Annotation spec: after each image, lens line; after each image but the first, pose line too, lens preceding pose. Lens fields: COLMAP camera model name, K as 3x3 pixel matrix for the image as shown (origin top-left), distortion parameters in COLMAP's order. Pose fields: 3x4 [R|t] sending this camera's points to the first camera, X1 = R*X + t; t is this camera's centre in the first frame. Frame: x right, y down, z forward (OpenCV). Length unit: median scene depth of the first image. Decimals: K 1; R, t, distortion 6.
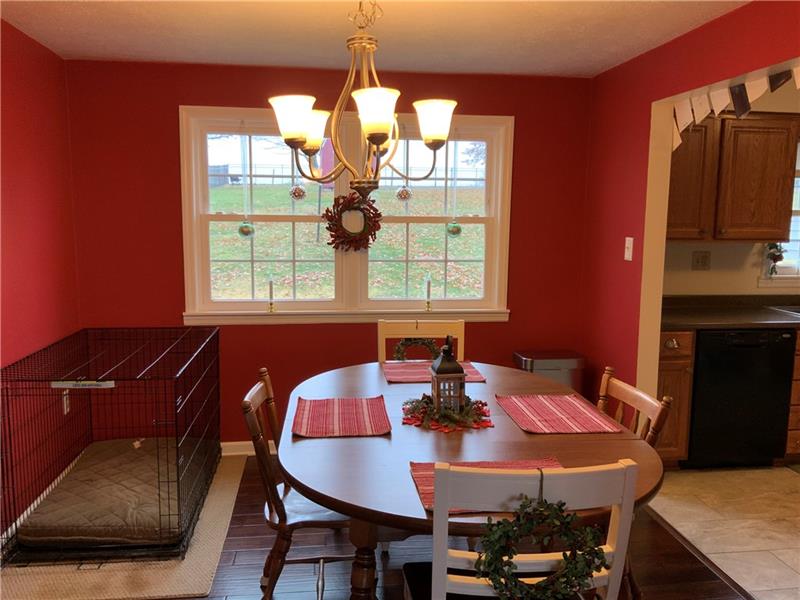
lens RADIAL K [[671.3, 0, 397.8], [0, 671.3, 301.2], [0, 0, 1]] dist [0.011990, -0.011098]
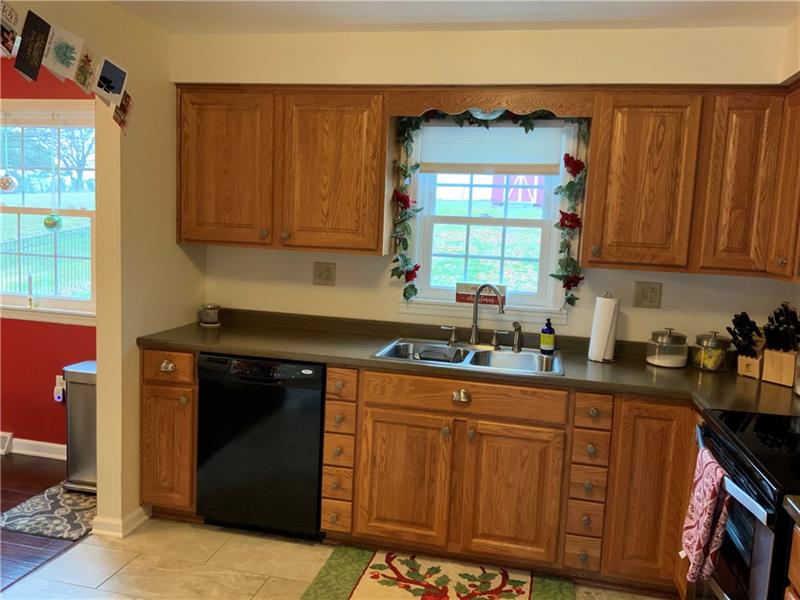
lens RADIAL K [[671.3, 0, 400.4], [0, 671.3, 299.3], [0, 0, 1]] dist [0.011990, -0.011098]
pose [[0.947315, 0.073539, -0.311748, 0.857751], [-0.083295, 0.996361, -0.018077, -0.025150], [0.309285, 0.043091, 0.949993, 0.283081]]
